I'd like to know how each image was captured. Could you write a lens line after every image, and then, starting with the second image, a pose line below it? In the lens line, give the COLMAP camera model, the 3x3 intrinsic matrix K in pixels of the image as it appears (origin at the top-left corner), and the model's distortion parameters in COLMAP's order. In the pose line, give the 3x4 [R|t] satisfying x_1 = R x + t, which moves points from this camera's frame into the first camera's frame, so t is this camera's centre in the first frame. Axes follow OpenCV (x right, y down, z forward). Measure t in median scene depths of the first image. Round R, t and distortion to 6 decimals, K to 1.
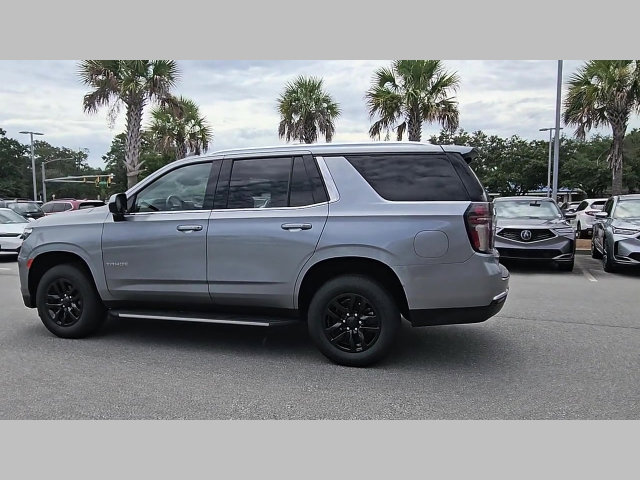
lens RADIAL K [[439.5, 0, 312.1], [0, 439.5, 241.5], [0, 0, 1]] dist [0.006343, -0.003402]
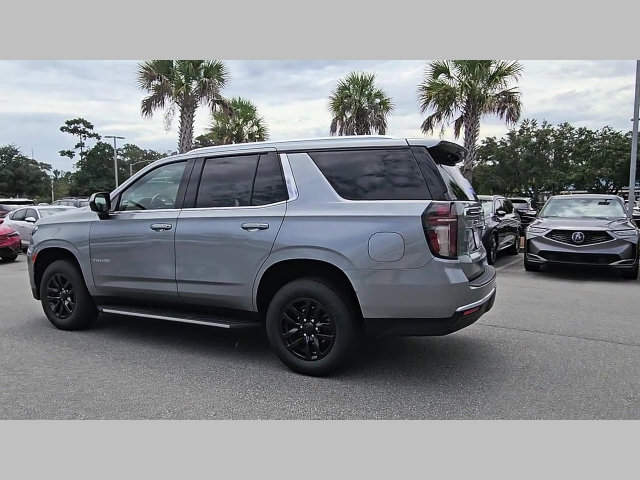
lens RADIAL K [[439.5, 0, 312.1], [0, 439.5, 241.5], [0, 0, 1]] dist [0.006343, -0.003402]
pose [[0.985812, 0.015039, -0.167181, 0.204643], [-0.014374, 0.999883, 0.005190, -0.006398], [0.167239, -0.002713, 0.985913, 0.056828]]
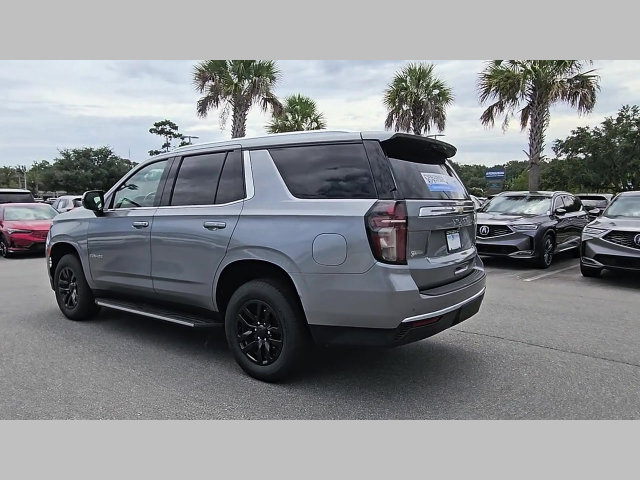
lens RADIAL K [[439.5, 0, 312.1], [0, 439.5, 241.5], [0, 0, 1]] dist [0.006343, -0.003402]
pose [[0.941862, 0.032942, -0.334380, 0.393768], [-0.028707, 0.999433, 0.017600, -0.017819], [0.334771, -0.006978, 0.942274, 0.144032]]
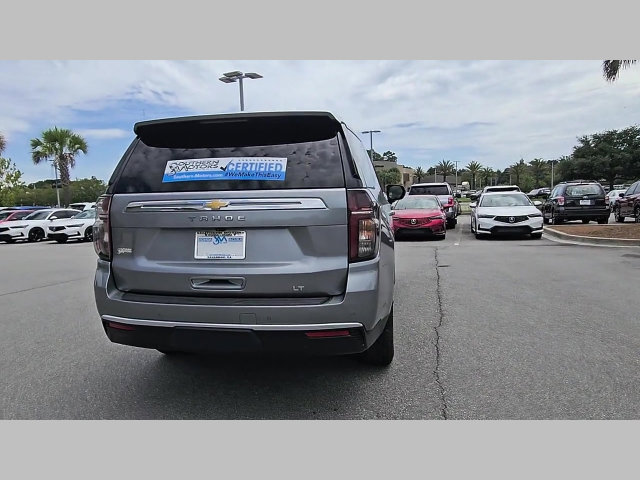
lens RADIAL K [[439.5, 0, 312.1], [0, 439.5, 241.5], [0, 0, 1]] dist [0.006343, -0.003402]
pose [[0.108180, 0.098367, -0.989253, 0.932794], [-0.052174, 0.994283, 0.093162, -0.075234], [0.992761, 0.041535, 0.112693, 0.971403]]
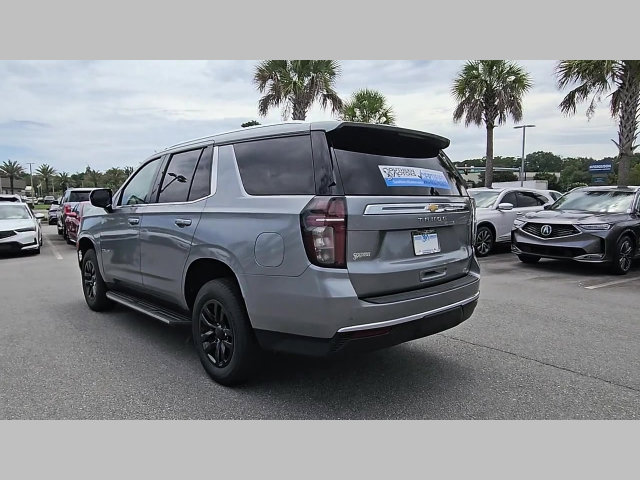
lens RADIAL K [[439.5, 0, 312.1], [0, 439.5, 241.5], [0, 0, 1]] dist [0.006343, -0.003402]
pose [[0.859687, 0.049274, -0.508438, 0.557309], [-0.039284, 0.998766, 0.030371, -0.027137], [0.509308, -0.006136, 0.860563, 0.270250]]
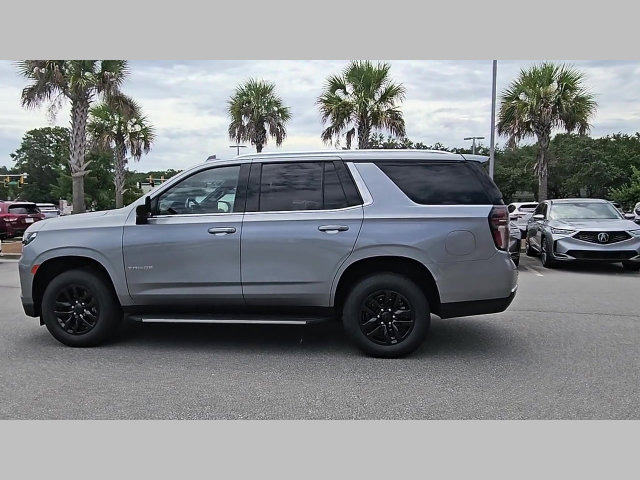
lens RADIAL K [[439.5, 0, 312.1], [0, 439.5, 241.5], [0, 0, 1]] dist [0.006343, -0.003402]
pose [[0.986602, -0.010893, 0.162782, -0.210585], [0.011917, 0.999915, -0.005318, 0.002129], [-0.162710, 0.007187, 0.986648, -0.025766]]
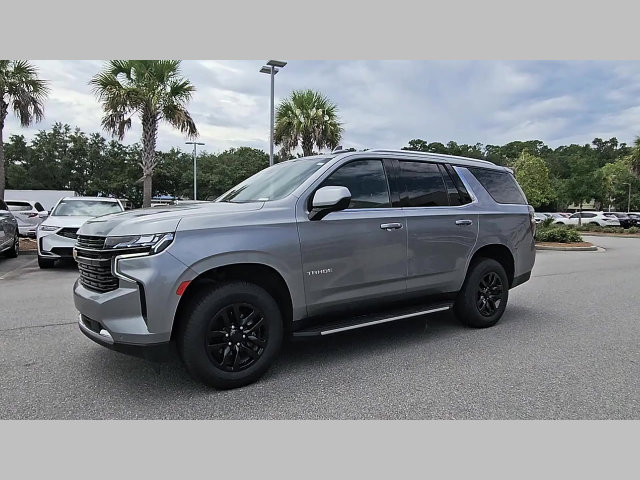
lens RADIAL K [[439.5, 0, 312.1], [0, 439.5, 241.5], [0, 0, 1]] dist [0.006343, -0.003402]
pose [[0.629865, -0.041589, 0.775590, -1.016984], [0.052135, 0.998577, 0.011207, -0.014194], [-0.774953, 0.033376, 0.631137, 0.457980]]
